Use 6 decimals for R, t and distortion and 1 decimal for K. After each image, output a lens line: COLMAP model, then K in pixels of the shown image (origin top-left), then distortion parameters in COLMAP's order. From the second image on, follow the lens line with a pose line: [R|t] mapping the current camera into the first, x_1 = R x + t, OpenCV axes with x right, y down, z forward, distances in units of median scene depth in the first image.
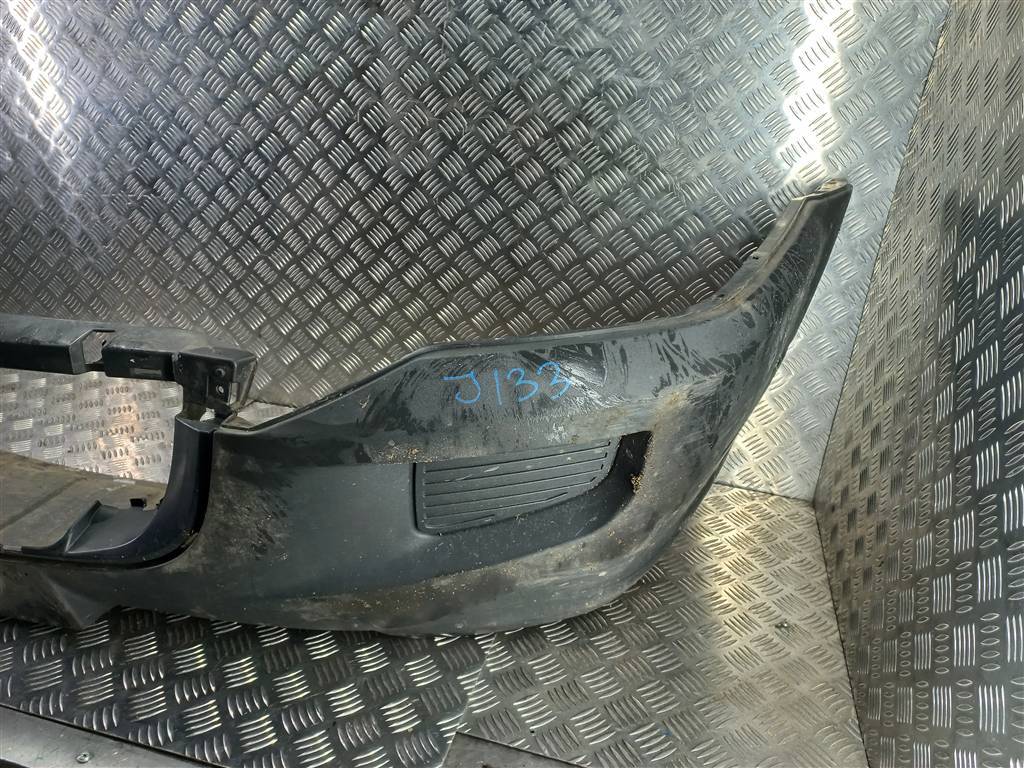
lens RADIAL K [[717.1, 0, 528.8], [0, 717.1, 382.3], [0, 0, 1]] dist [0.026599, -0.009073]
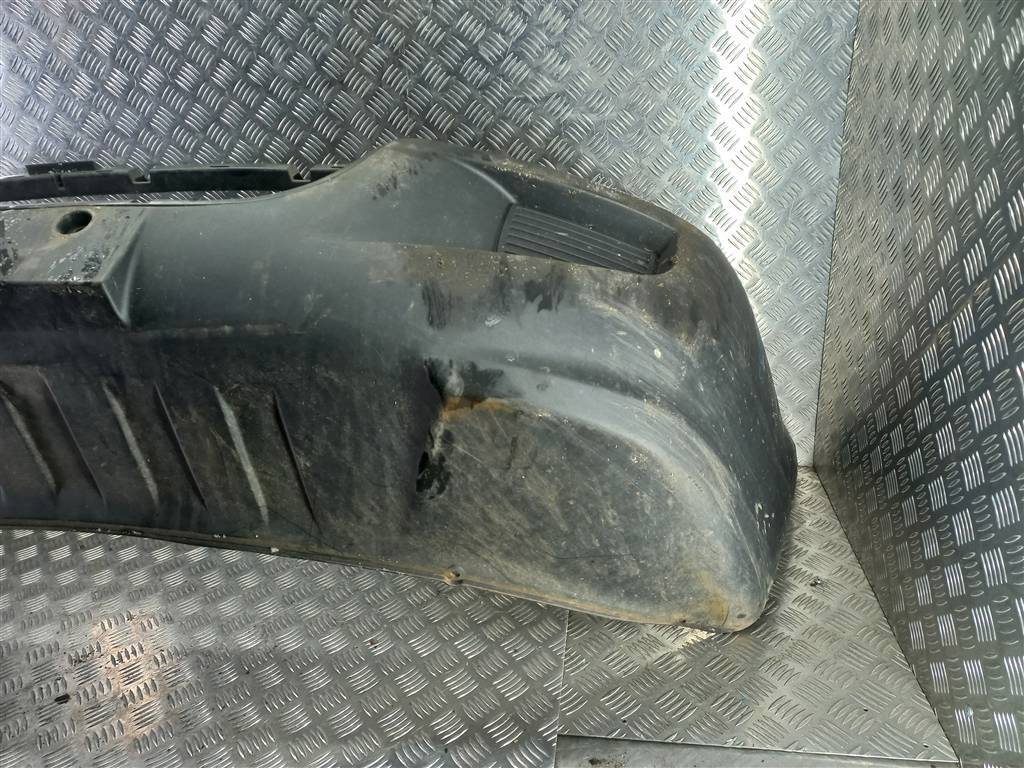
lens RADIAL K [[717.1, 0, 515.1], [0, 717.1, 379.2], [0, 0, 1]] dist [0.026599, -0.009073]
pose [[0.983012, -0.175021, 0.055265, -0.095569], [0.176052, 0.984276, -0.014338, -0.030584], [-0.051886, 0.023824, 0.998369, -0.074045]]
